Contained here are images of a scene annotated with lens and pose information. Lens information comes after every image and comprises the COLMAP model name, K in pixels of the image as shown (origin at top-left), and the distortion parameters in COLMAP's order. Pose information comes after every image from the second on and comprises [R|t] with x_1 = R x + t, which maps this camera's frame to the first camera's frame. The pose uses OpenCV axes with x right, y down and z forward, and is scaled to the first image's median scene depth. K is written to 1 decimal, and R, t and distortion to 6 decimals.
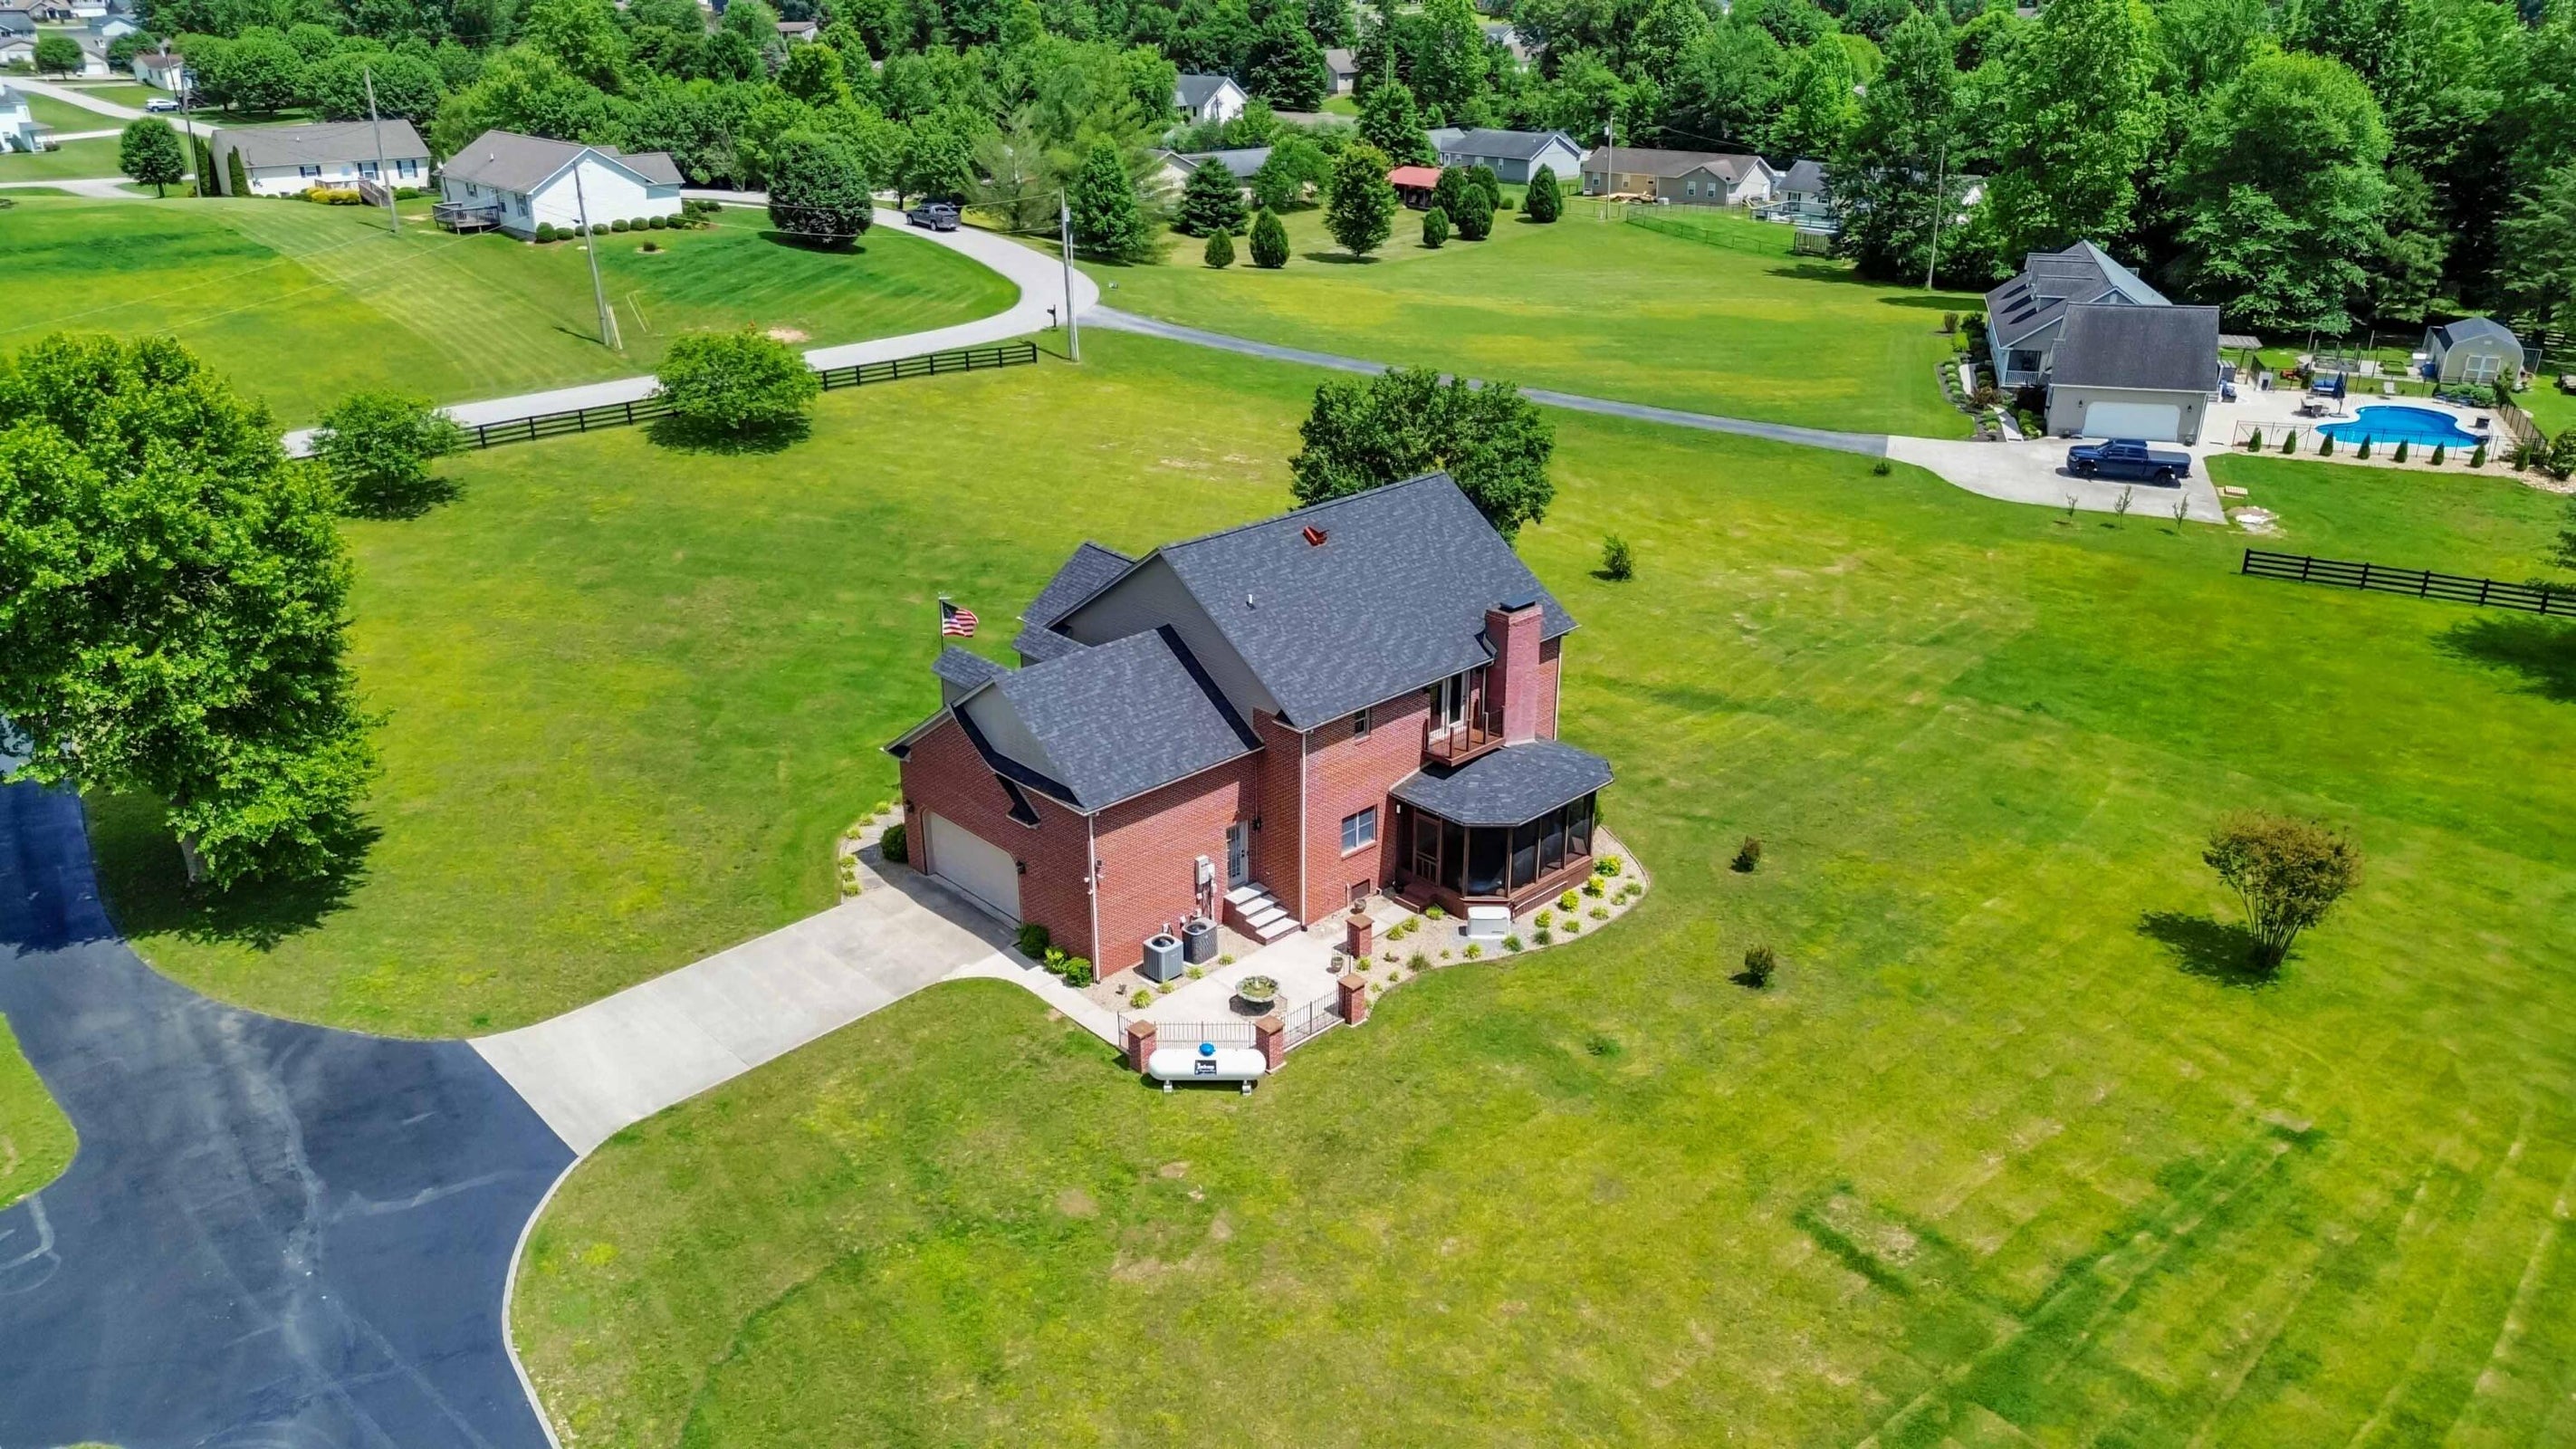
lens RADIAL K [[1817.4, 0, 1289.8], [0, 1817.4, 722.8], [0, 0, 1]] dist [0.048648, -0.046310]
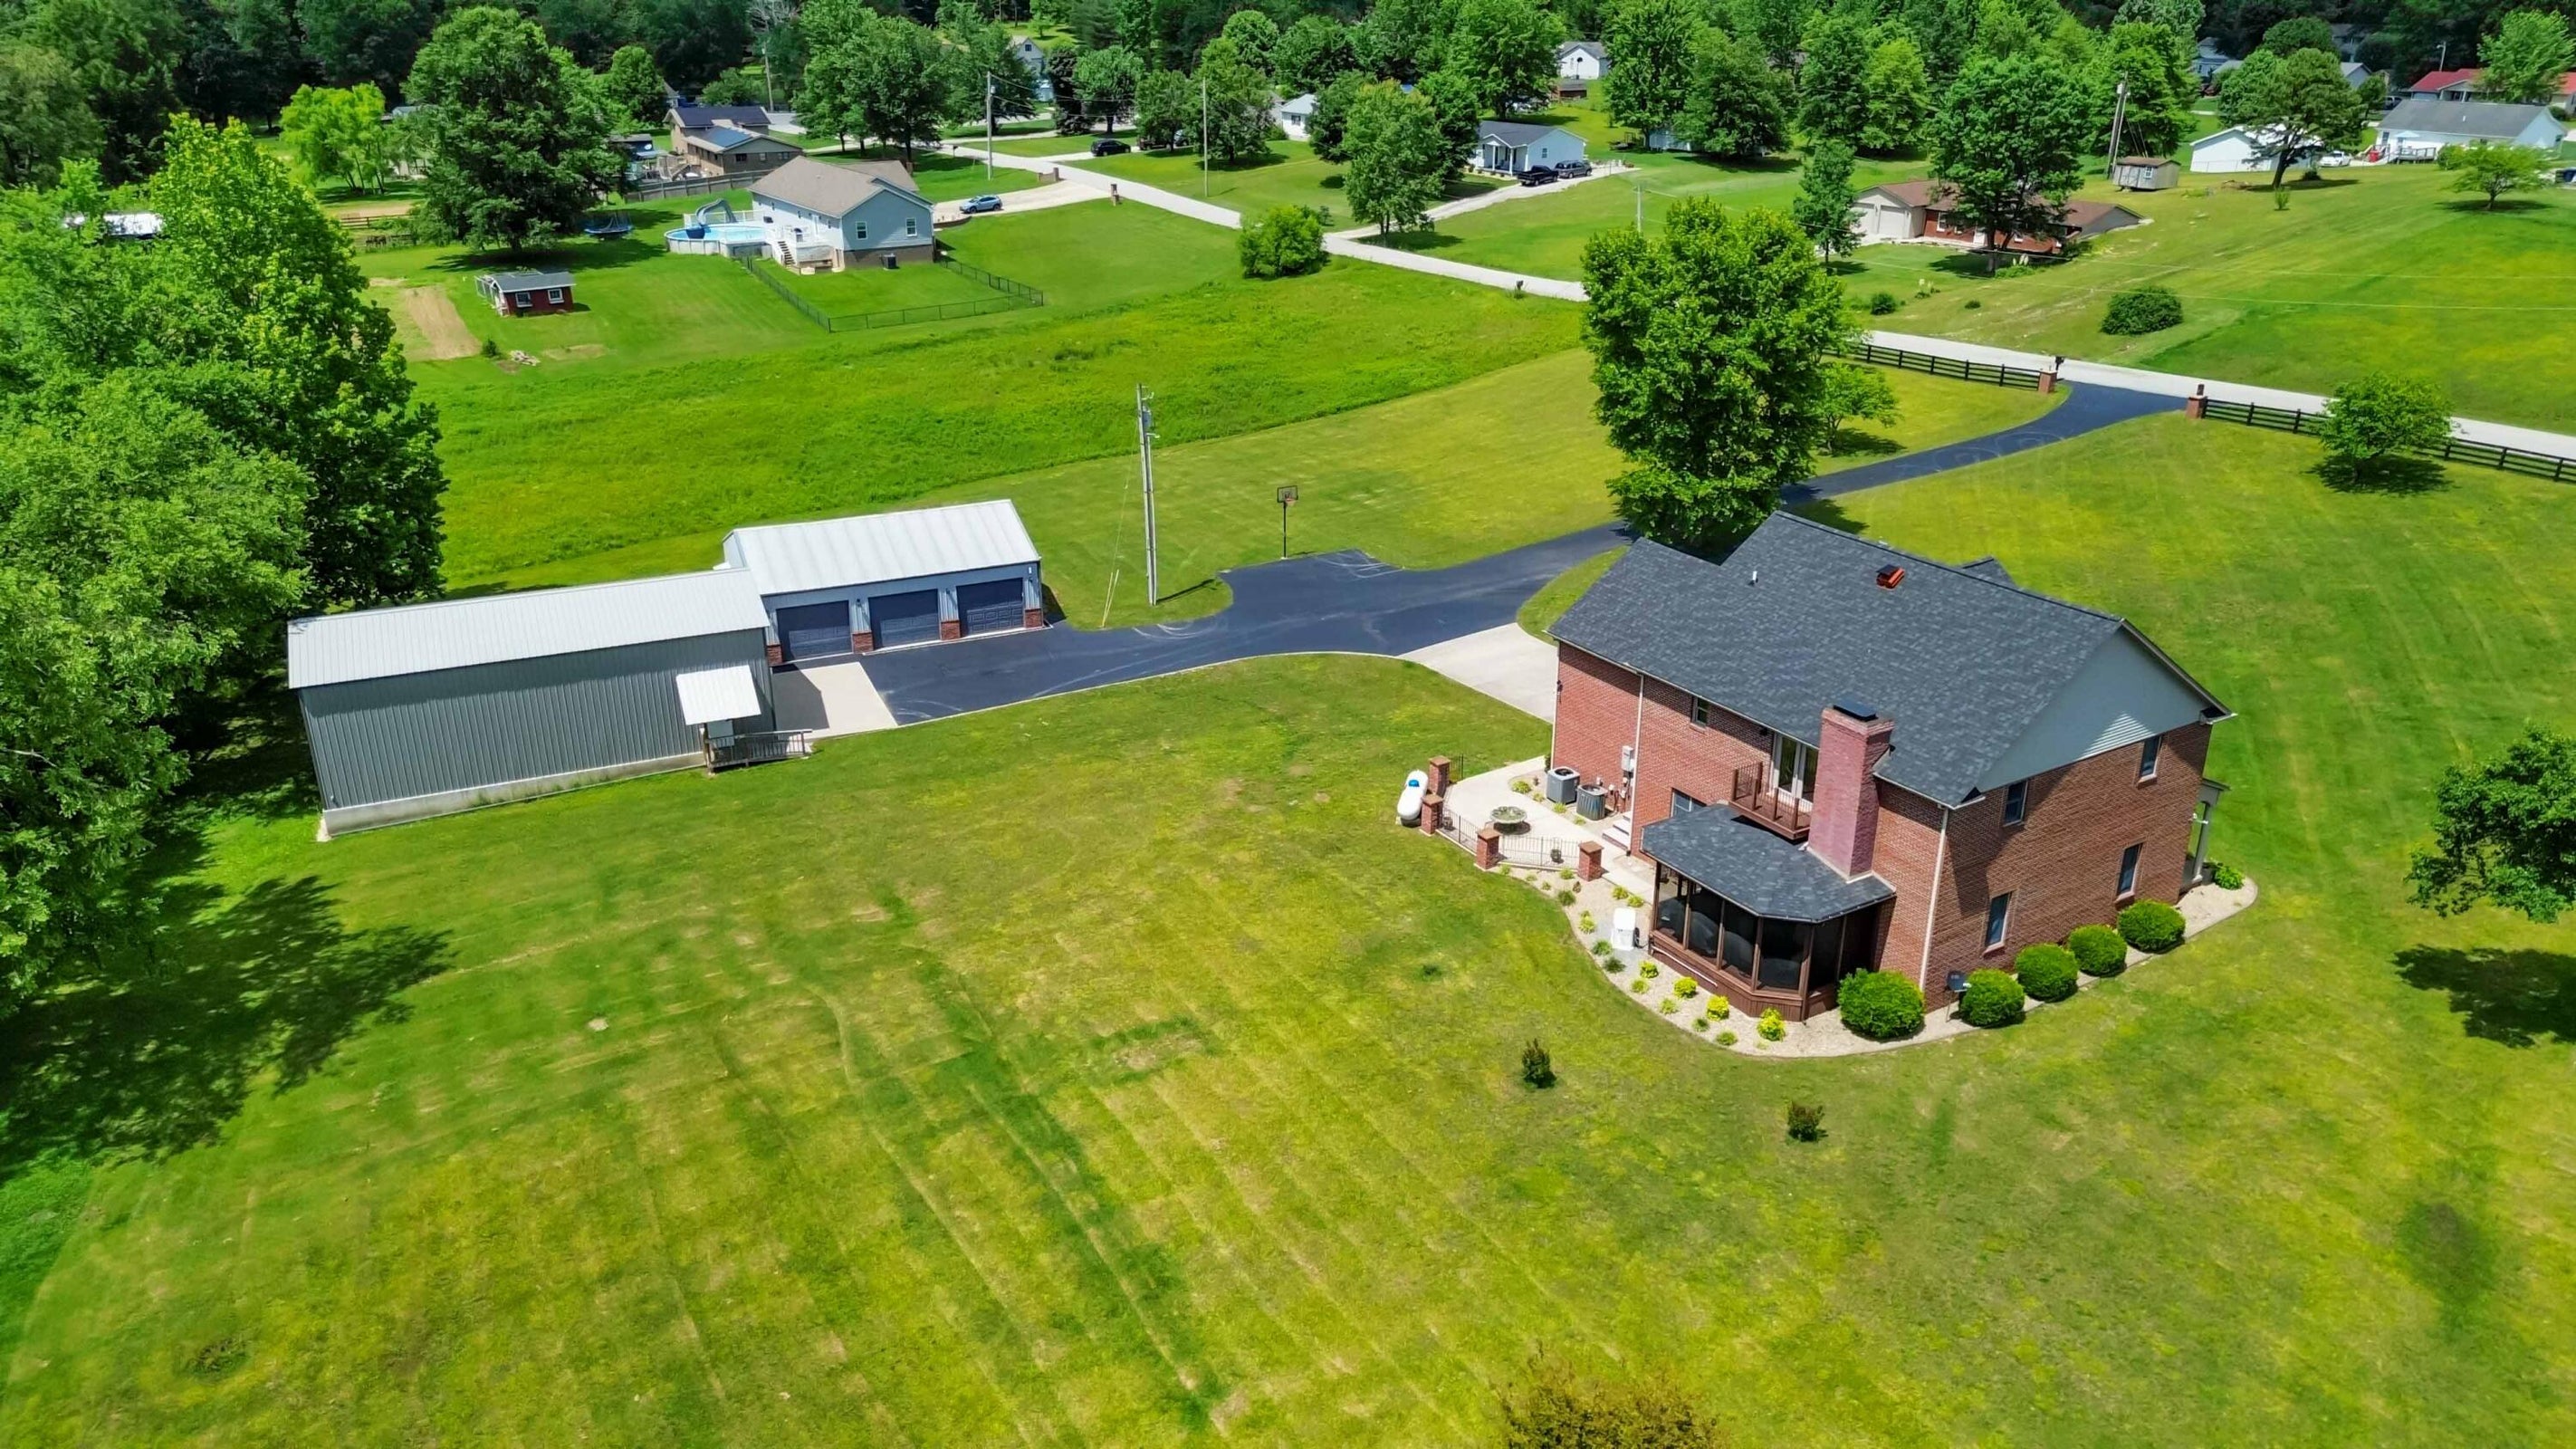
lens RADIAL K [[1817.4, 0, 1284.3], [0, 1817.4, 710.4], [0, 0, 1]] dist [0.048648, -0.046310]
pose [[-0.211162, 0.370629, -0.904458, 0.748098], [-0.373806, 0.824364, 0.425080, -0.257275], [0.903150, 0.427852, -0.035531, 0.591365]]
